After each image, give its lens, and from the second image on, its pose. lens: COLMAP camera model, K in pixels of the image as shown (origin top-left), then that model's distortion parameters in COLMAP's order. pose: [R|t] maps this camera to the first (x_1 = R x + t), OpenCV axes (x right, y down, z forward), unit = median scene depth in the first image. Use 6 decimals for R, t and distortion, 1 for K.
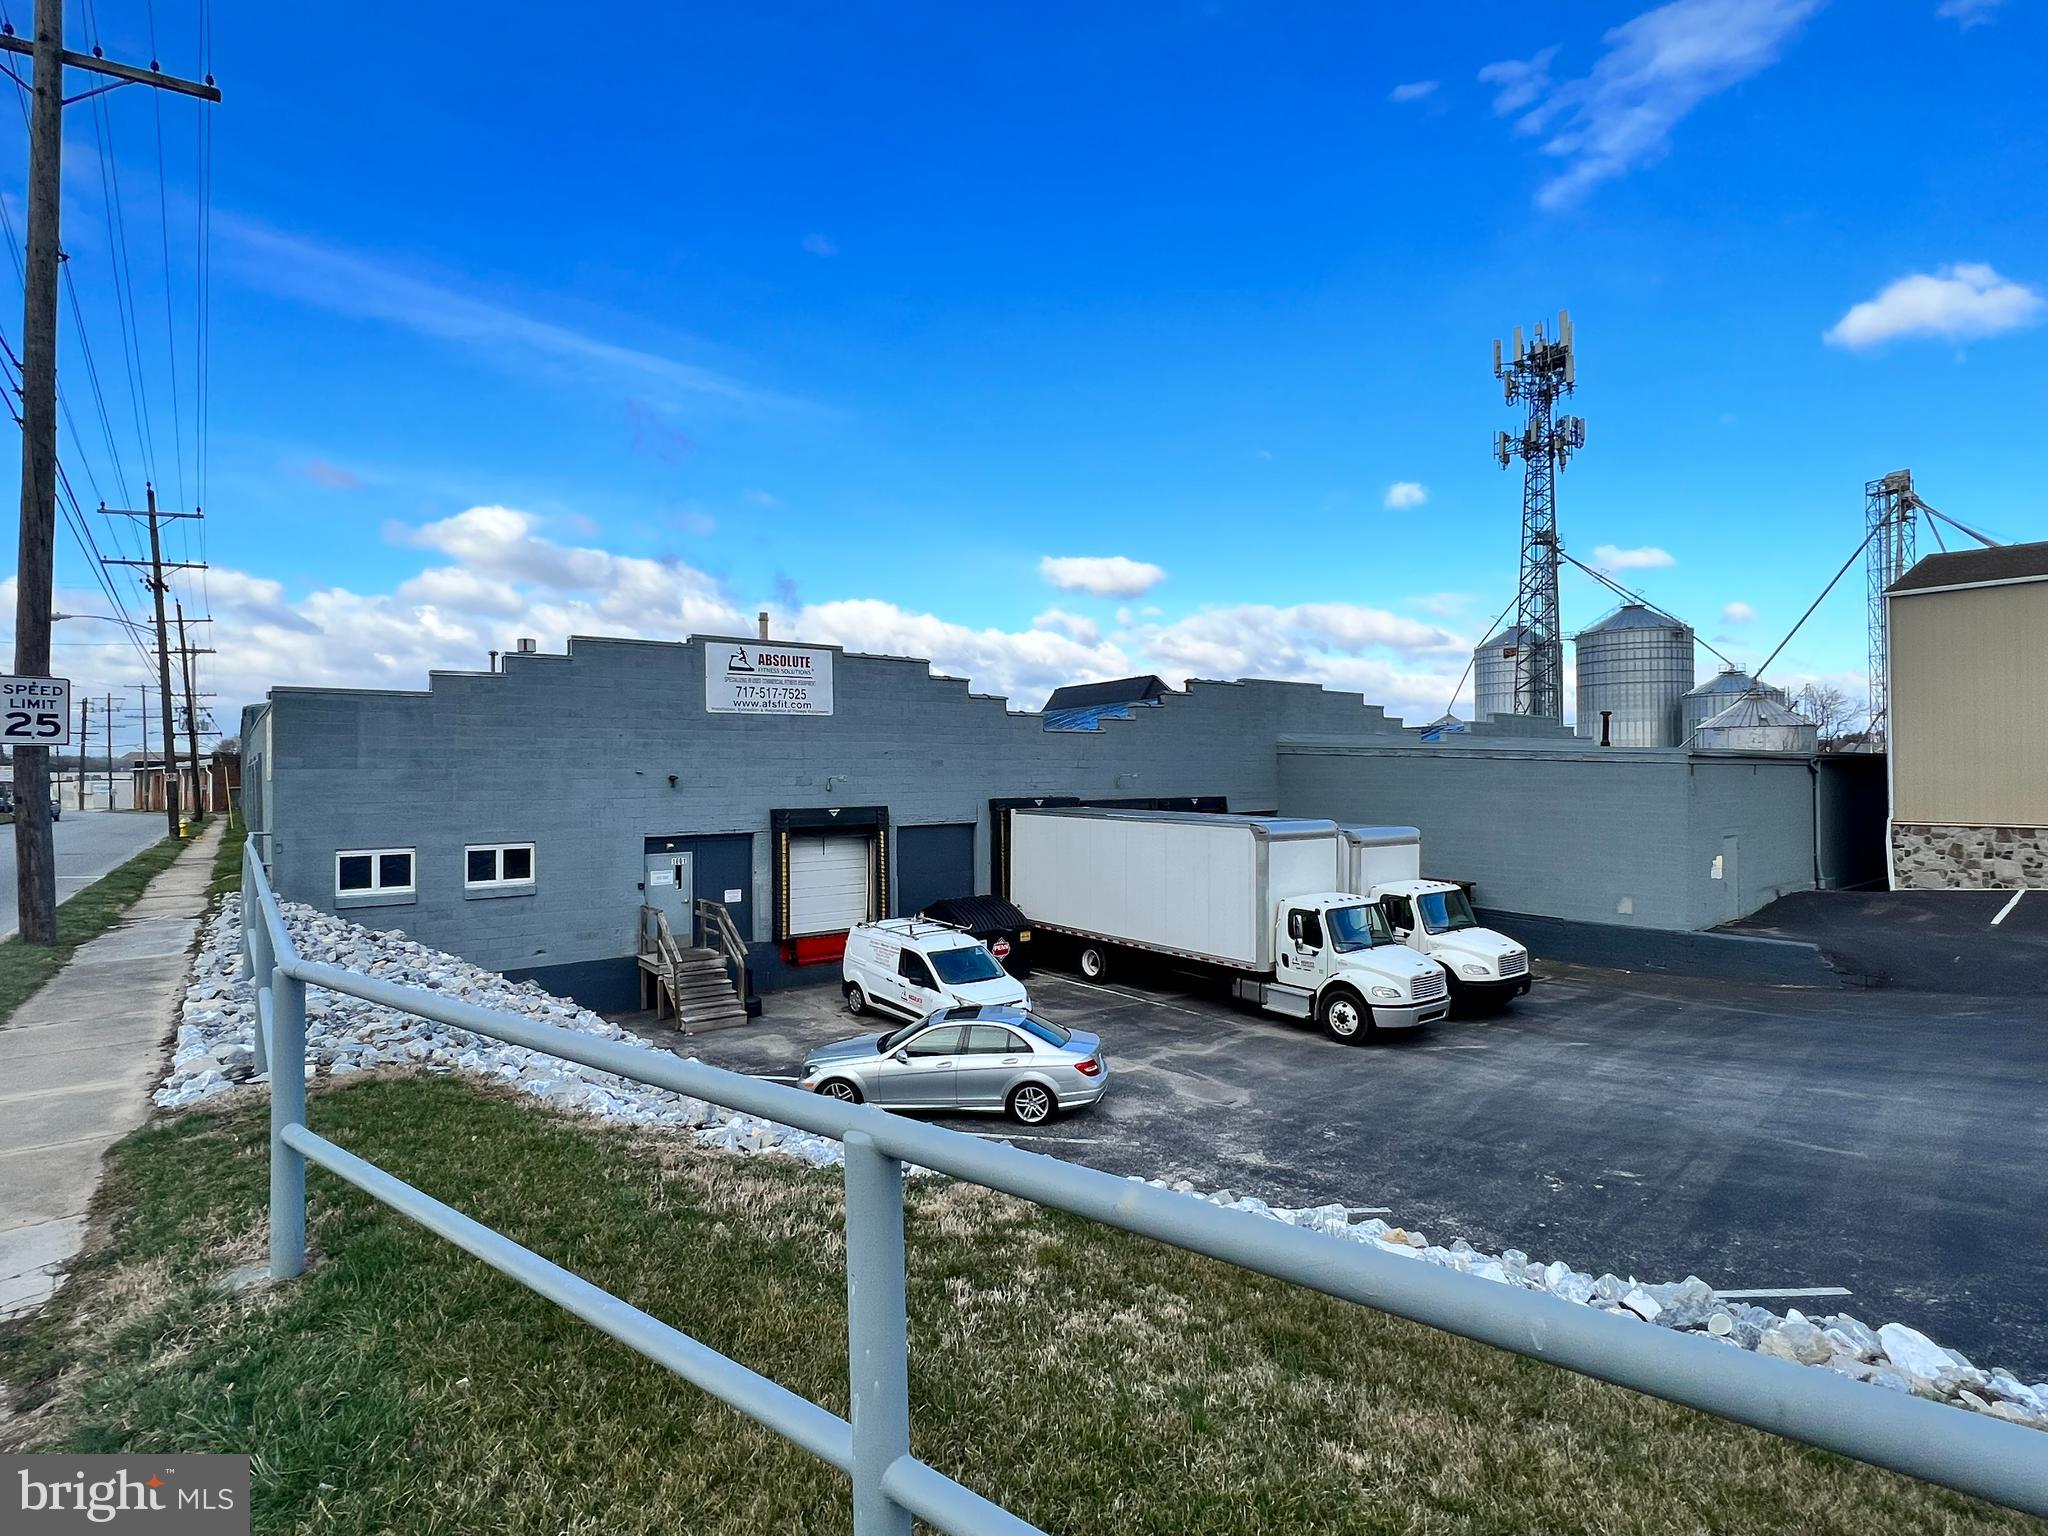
lens RADIAL K [[1033.4, 0, 1024.9], [0, 1033.4, 763.4], [0, 0, 1]] dist [-0.003097, 0.001205]
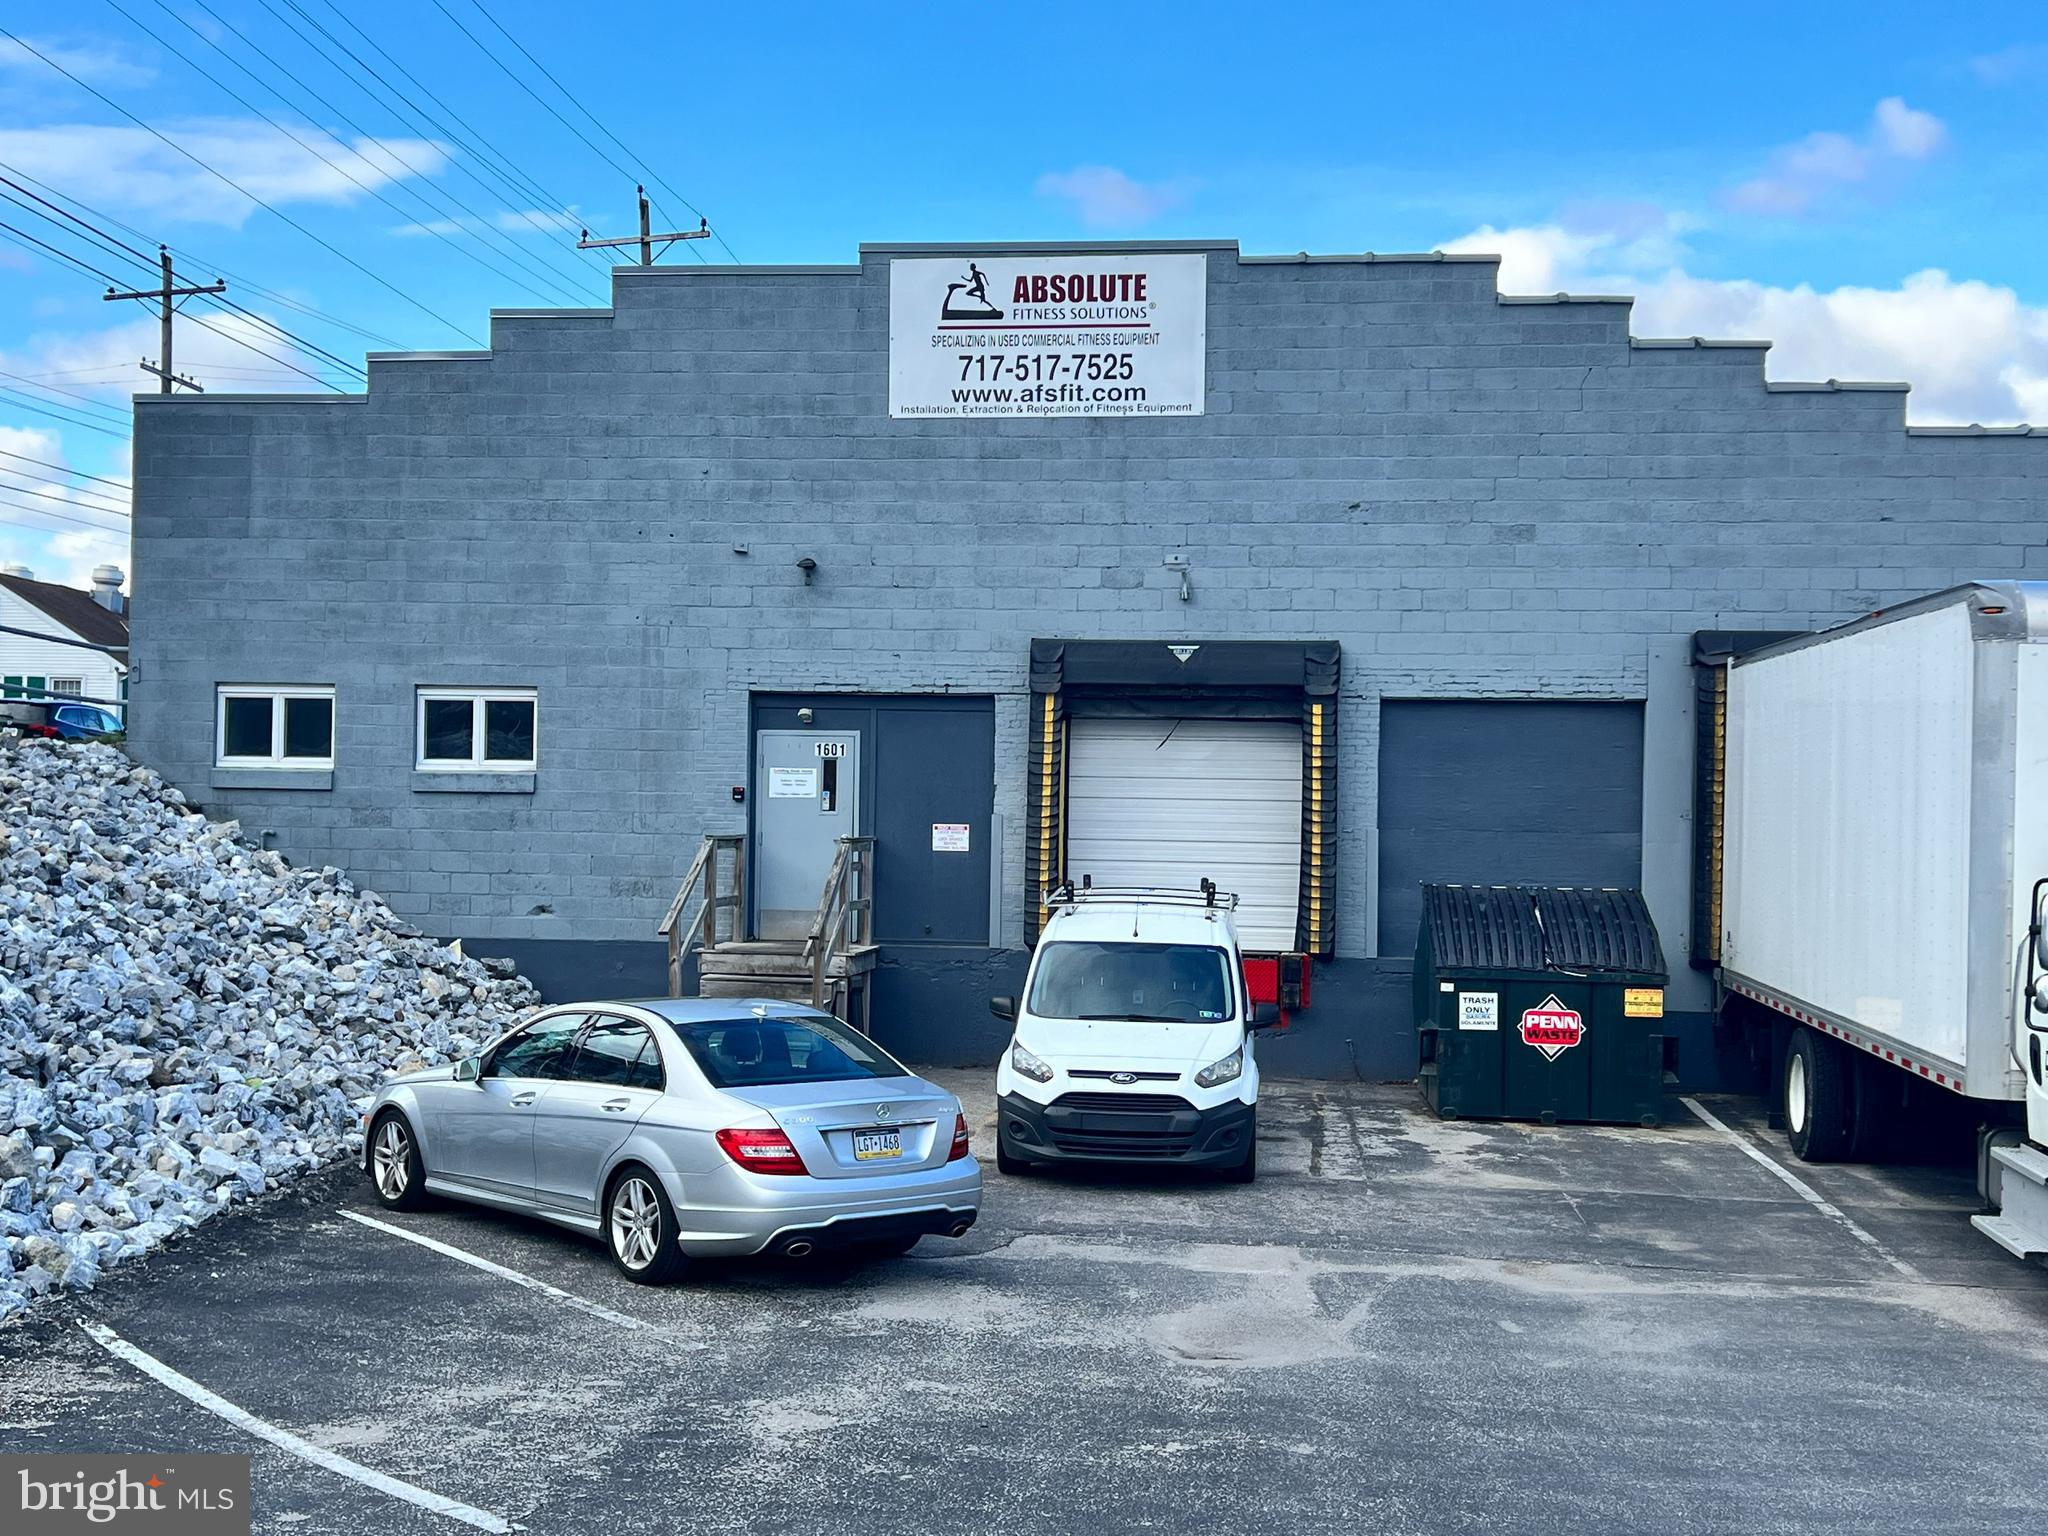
lens RADIAL K [[2420.4, 0, 1024.7], [0, 2420.4, 775.9], [0, 0, 1]] dist [0.072859, 0.000000]
pose [[0.707441, 0.007007, -0.706738, 0.527461], [-0.016672, 0.999838, -0.006776, 0.124005], [0.706576, 0.016576, 0.707443, 0.341157]]
